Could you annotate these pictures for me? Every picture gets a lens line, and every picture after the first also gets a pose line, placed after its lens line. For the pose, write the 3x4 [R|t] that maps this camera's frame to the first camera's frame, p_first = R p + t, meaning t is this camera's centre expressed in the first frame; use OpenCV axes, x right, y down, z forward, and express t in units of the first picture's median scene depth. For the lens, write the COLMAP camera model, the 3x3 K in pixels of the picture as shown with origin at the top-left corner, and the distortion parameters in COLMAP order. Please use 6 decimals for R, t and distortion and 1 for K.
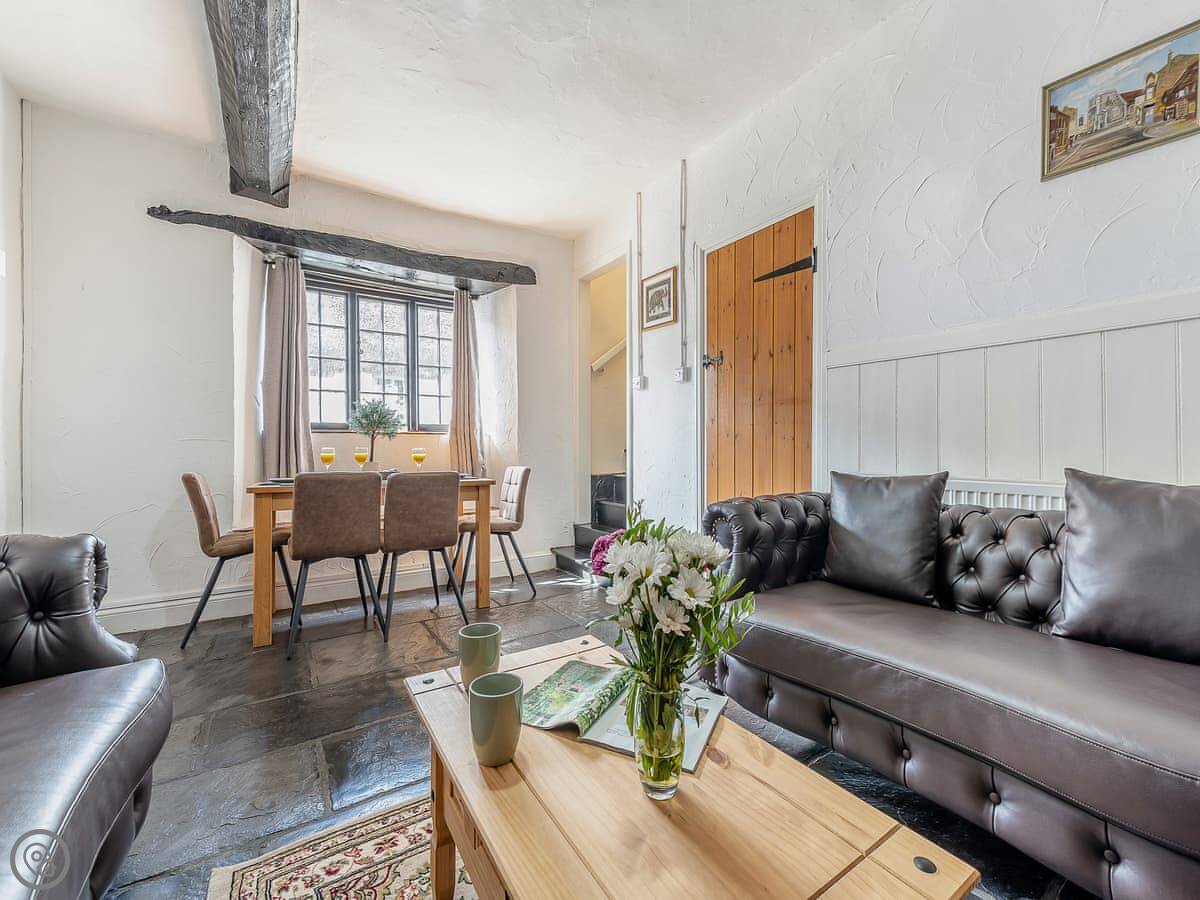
lens RADIAL K [[485.8, 0, 600.0], [0, 485.8, 450.0], [0, 0, 1]] dist [-0.000009, -0.000154]
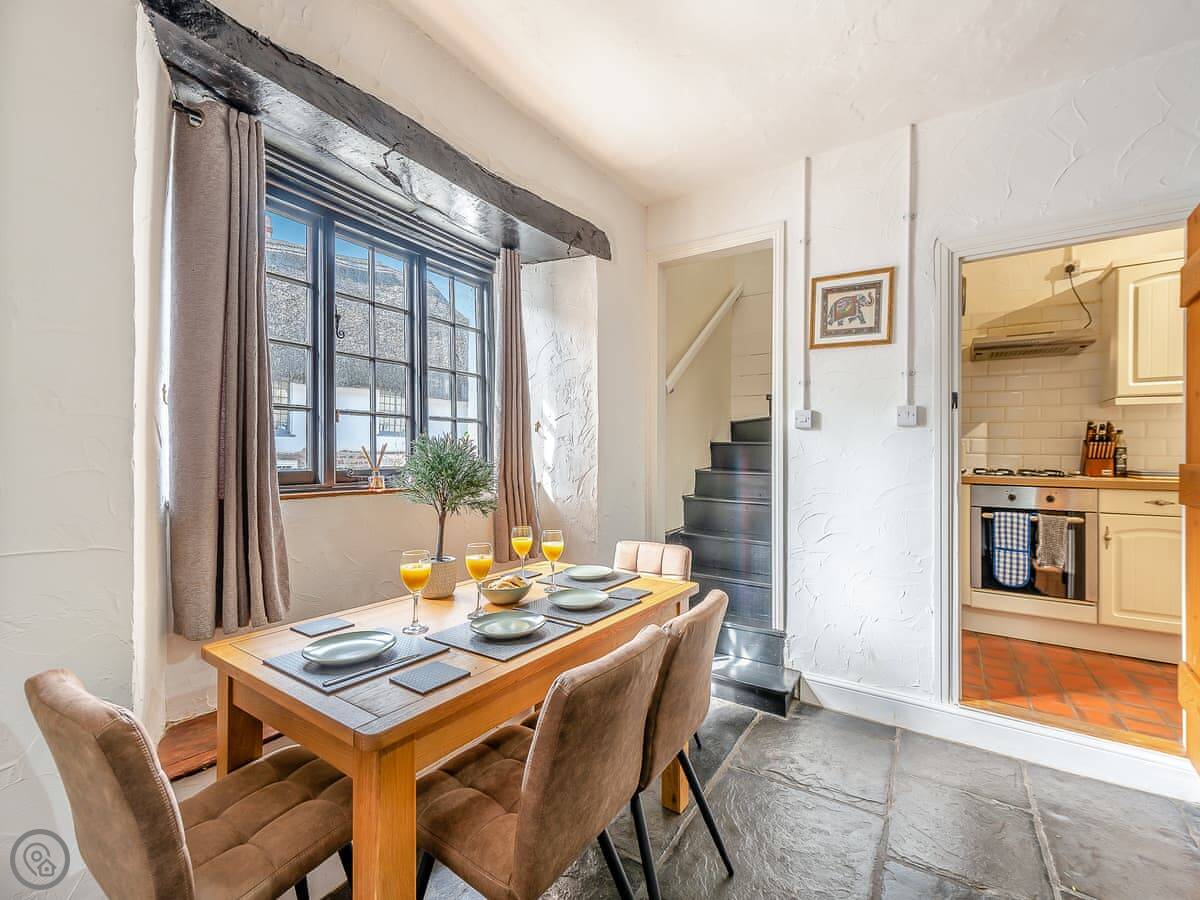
lens RADIAL K [[511.9, 0, 602.7], [0, 511.9, 448.0], [0, 0, 1]] dist [0.023021, -0.000284]
pose [[0.916577, 0.014604, 0.399591, -0.476693], [-0.006700, 0.999753, -0.021170, -0.072901], [-0.399801, 0.016727, 0.916449, 0.397122]]
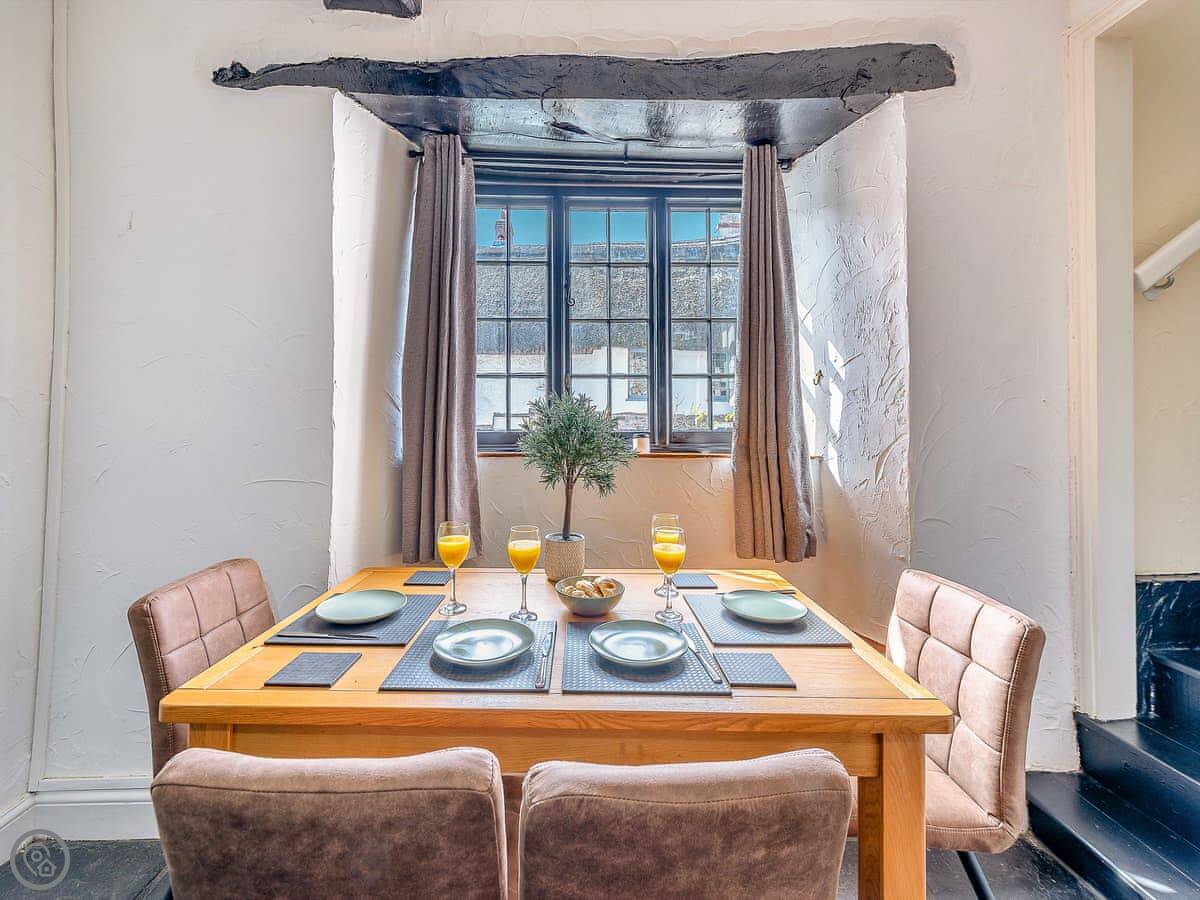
lens RADIAL K [[487.8, 0, 579.5], [0, 487.8, 412.5], [0, 0, 1]] dist [0.001038, -0.000363]
pose [[0.852264, 0.001861, -0.523108, -0.206403], [-0.008565, 0.999909, -0.010398, -0.075630], [0.523041, 0.013342, 0.852203, 0.566218]]
